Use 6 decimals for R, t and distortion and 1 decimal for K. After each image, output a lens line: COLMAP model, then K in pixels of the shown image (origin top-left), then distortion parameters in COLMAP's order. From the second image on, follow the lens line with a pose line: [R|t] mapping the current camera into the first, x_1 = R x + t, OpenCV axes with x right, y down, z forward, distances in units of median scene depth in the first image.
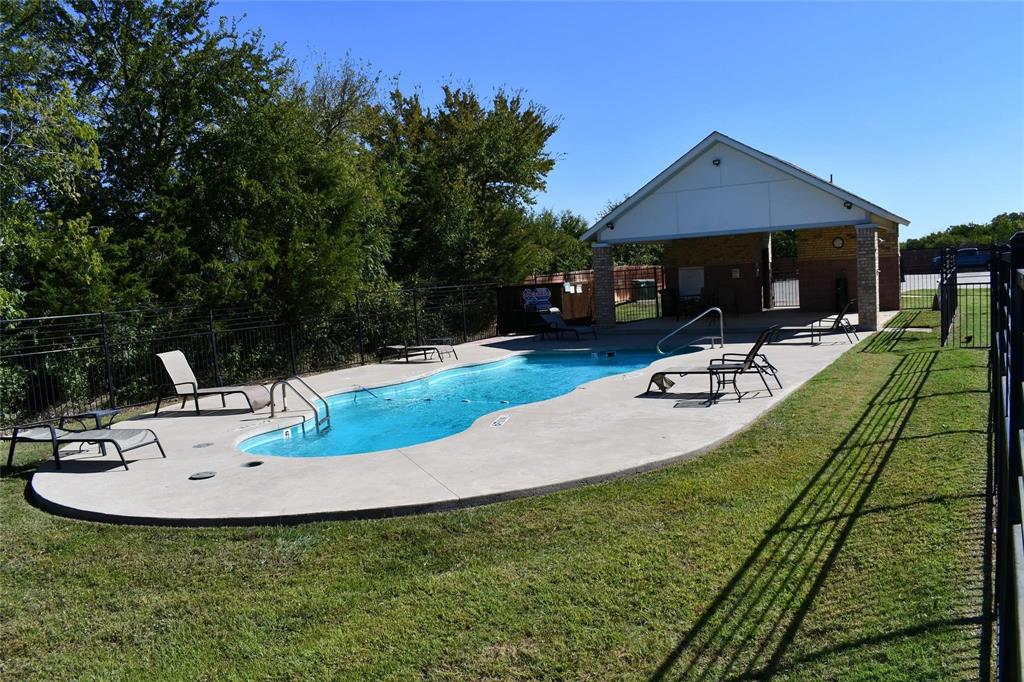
lens RADIAL K [[750.8, 0, 536.9], [0, 750.8, 344.0], [0, 0, 1]] dist [-0.078672, -0.005693]
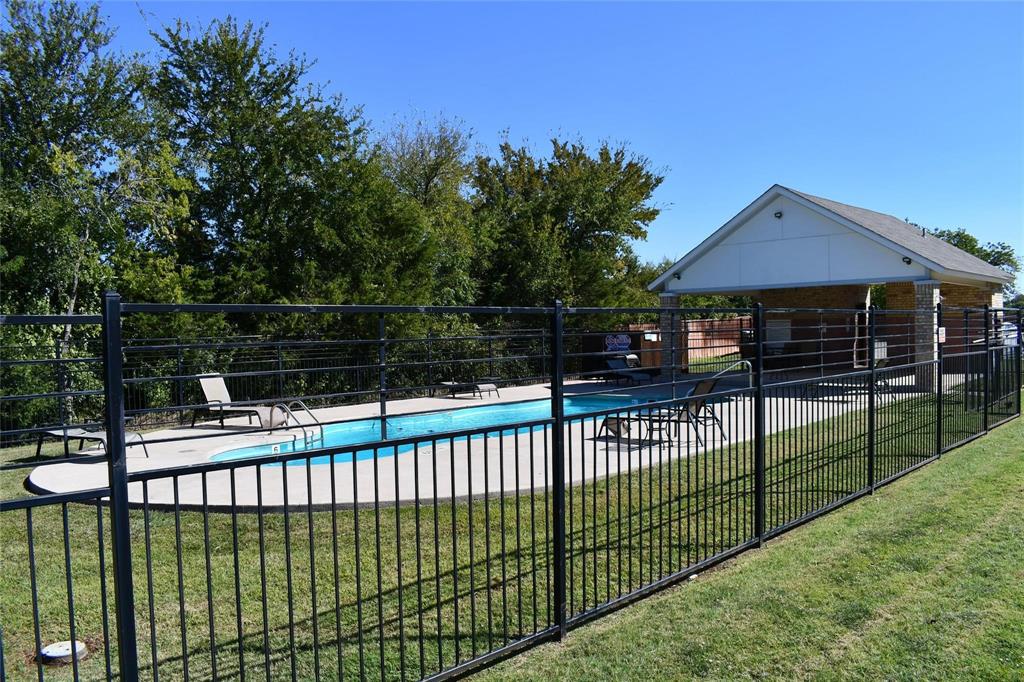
lens RADIAL K [[750.8, 0, 536.9], [0, 750.8, 344.0], [0, 0, 1]] dist [-0.078672, -0.005693]
pose [[0.977410, 0.043148, -0.206900, 0.140726], [-0.055482, 0.996989, -0.054180, -0.000814], [0.203940, 0.064435, 0.976861, -0.024287]]
